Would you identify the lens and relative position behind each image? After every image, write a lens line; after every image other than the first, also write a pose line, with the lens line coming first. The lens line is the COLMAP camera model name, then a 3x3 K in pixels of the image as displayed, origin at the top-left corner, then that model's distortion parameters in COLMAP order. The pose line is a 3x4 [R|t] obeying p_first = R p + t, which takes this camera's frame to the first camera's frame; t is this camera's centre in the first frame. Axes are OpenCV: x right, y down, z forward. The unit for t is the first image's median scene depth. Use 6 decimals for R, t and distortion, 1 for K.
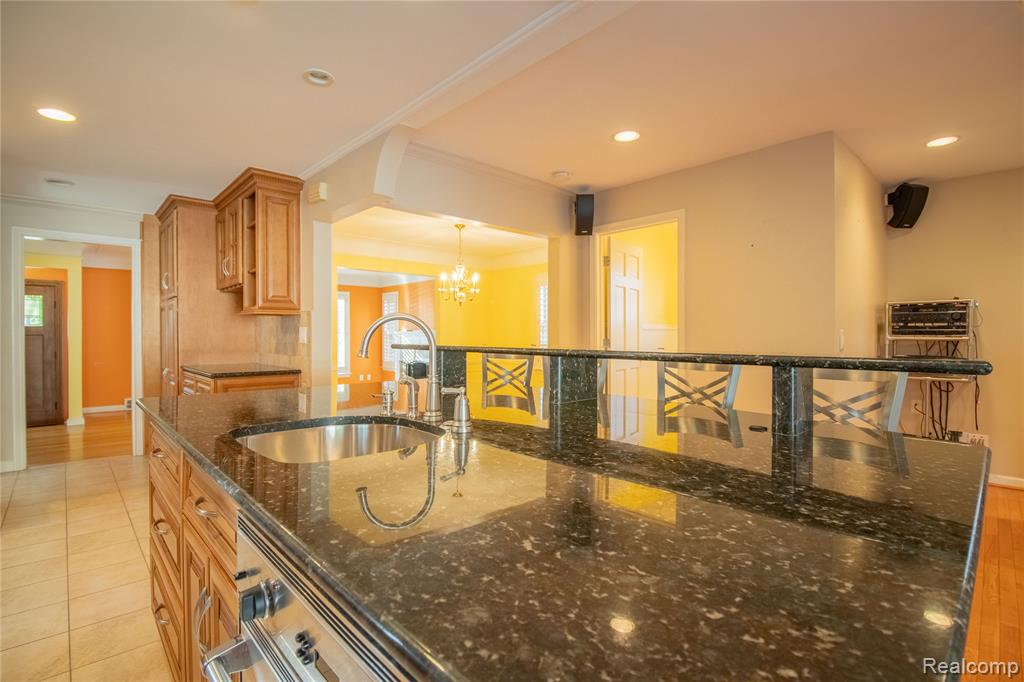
lens RADIAL K [[478.5, 0, 517.1], [0, 478.5, 337.5], [0, 0, 1]] dist [0.000882, -0.011700]
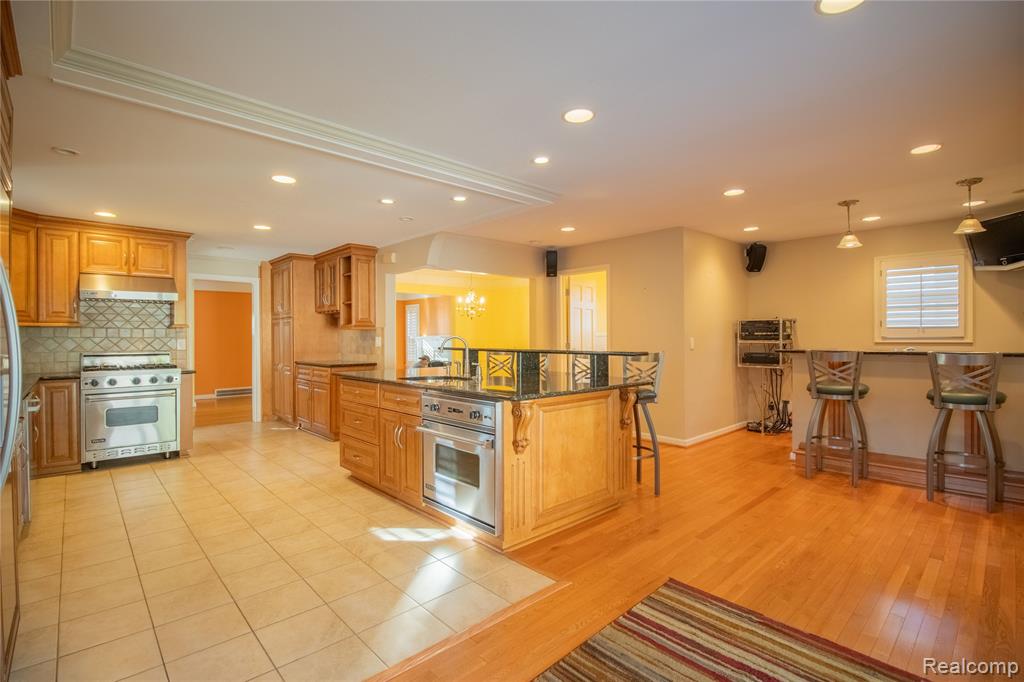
lens RADIAL K [[478.5, 0, 517.1], [0, 478.5, 337.5], [0, 0, 1]] dist [0.000882, -0.011700]
pose [[0.999923, -0.004205, -0.011636, 0.047297], [0.004155, 0.999982, -0.004341, -0.010272], [0.011654, 0.004292, 0.999923, -0.603128]]
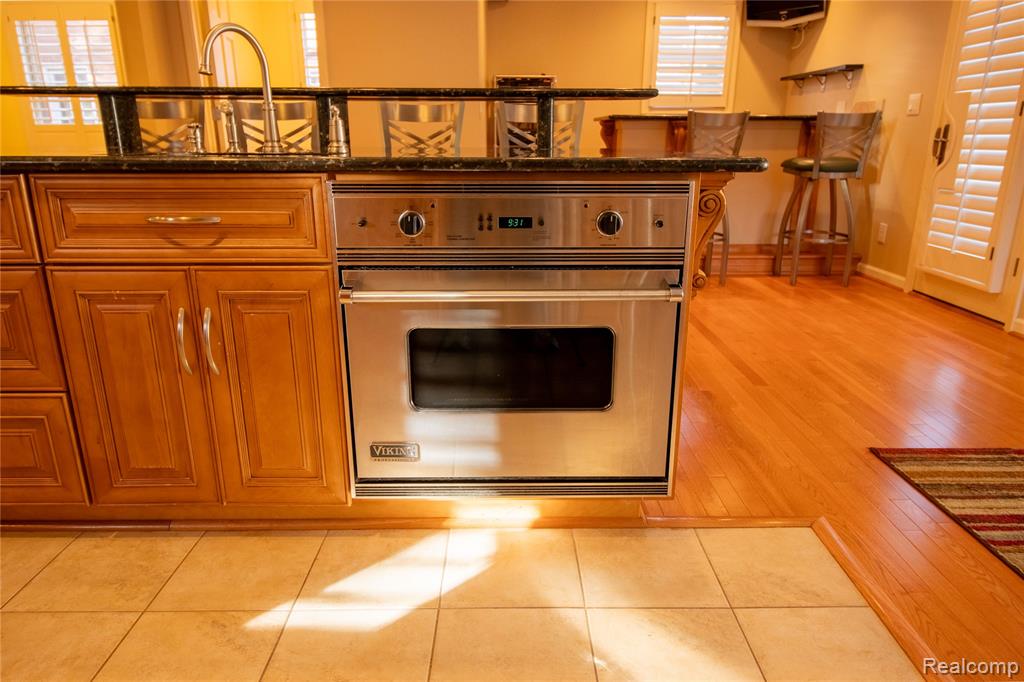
lens RADIAL K [[661.1, 0, 512.0], [0, 661.1, 341.0], [0, 0, 1]] dist [-0.000587, 0.000021]
pose [[0.684780, -0.213915, 0.696647, -0.323463], [0.001974, 0.956488, 0.291764, 0.058292], [-0.728748, -0.198419, 0.655406, -0.099059]]
